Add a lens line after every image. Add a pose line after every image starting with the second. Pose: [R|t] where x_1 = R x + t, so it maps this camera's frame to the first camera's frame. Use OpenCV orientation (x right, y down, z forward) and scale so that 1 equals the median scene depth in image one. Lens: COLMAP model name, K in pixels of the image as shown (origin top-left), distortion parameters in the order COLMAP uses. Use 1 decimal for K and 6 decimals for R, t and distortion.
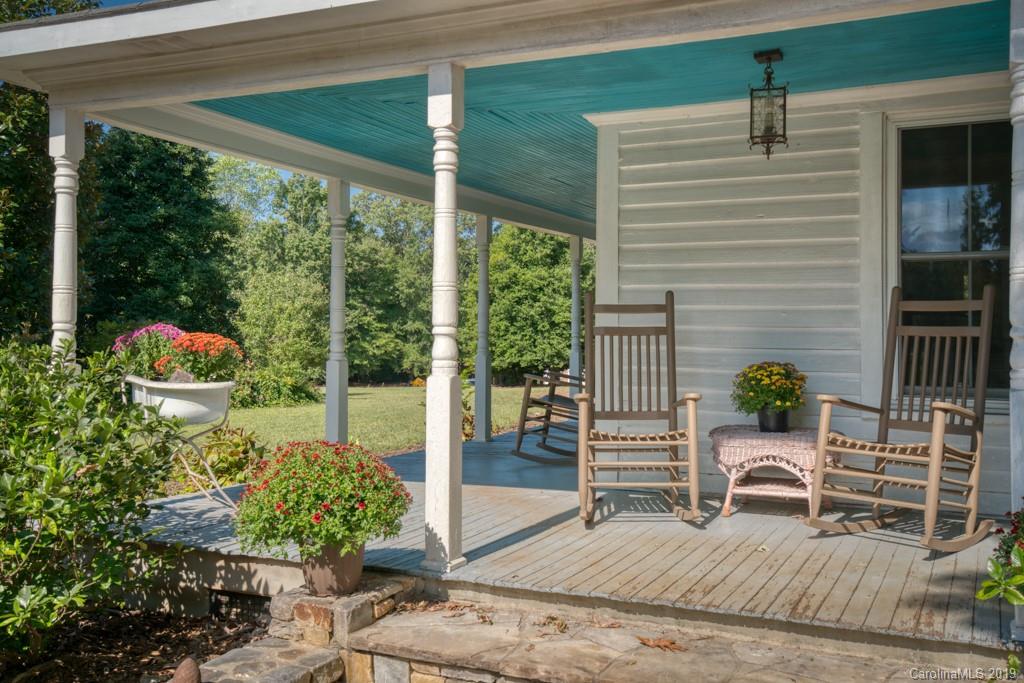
lens RADIAL K [[1011.1, 0, 511.9], [0, 1011.1, 304.7], [0, 0, 1]] dist [0.023280, 0.011302]
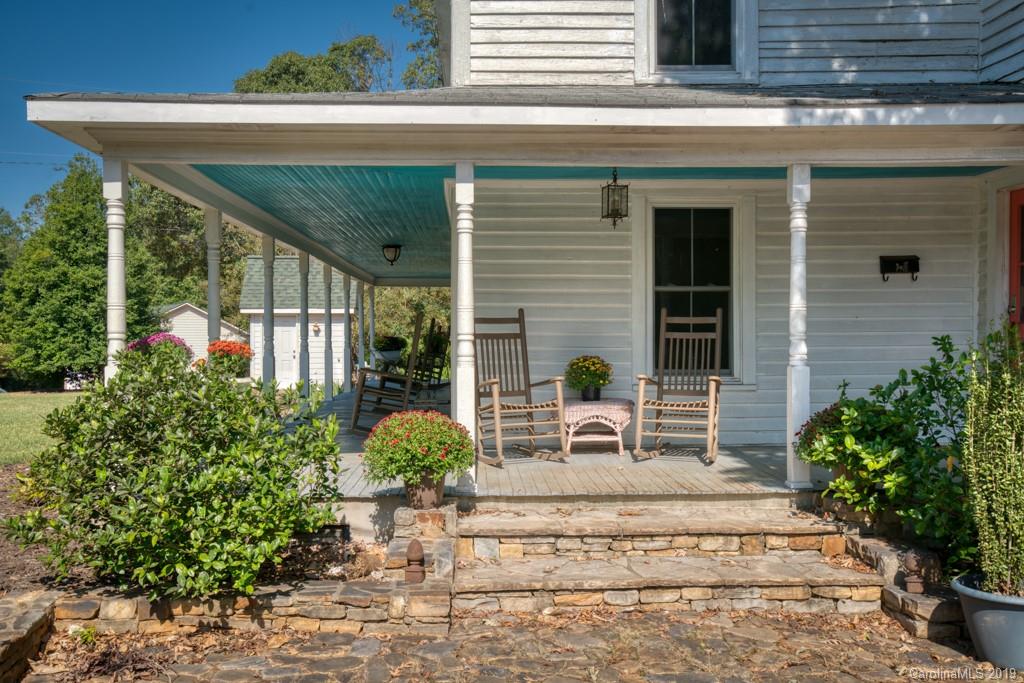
lens RADIAL K [[1032.2, 0, 512.0], [0, 1032.2, 341.5], [0, 0, 1]] dist [0.011236, 0.007163]
pose [[0.881056, -0.009023, 0.472927, -0.579656], [-0.008279, 0.999371, 0.034490, -0.017955], [-0.472940, -0.034303, 0.880427, -0.319285]]
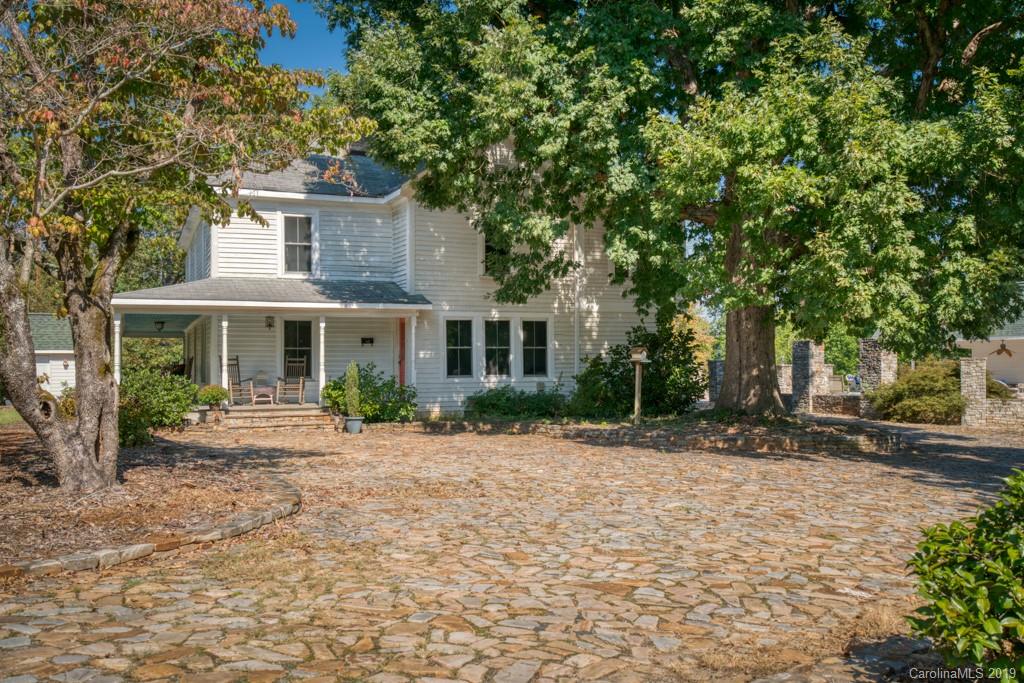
lens RADIAL K [[1032.2, 0, 512.0], [0, 1032.2, 341.5], [0, 0, 1]] dist [0.011236, 0.007163]
pose [[0.687571, 0.010590, 0.726040, -2.304119], [-0.011704, 0.999925, -0.003501, -0.074136], [-0.726023, -0.006091, 0.687644, -2.965849]]
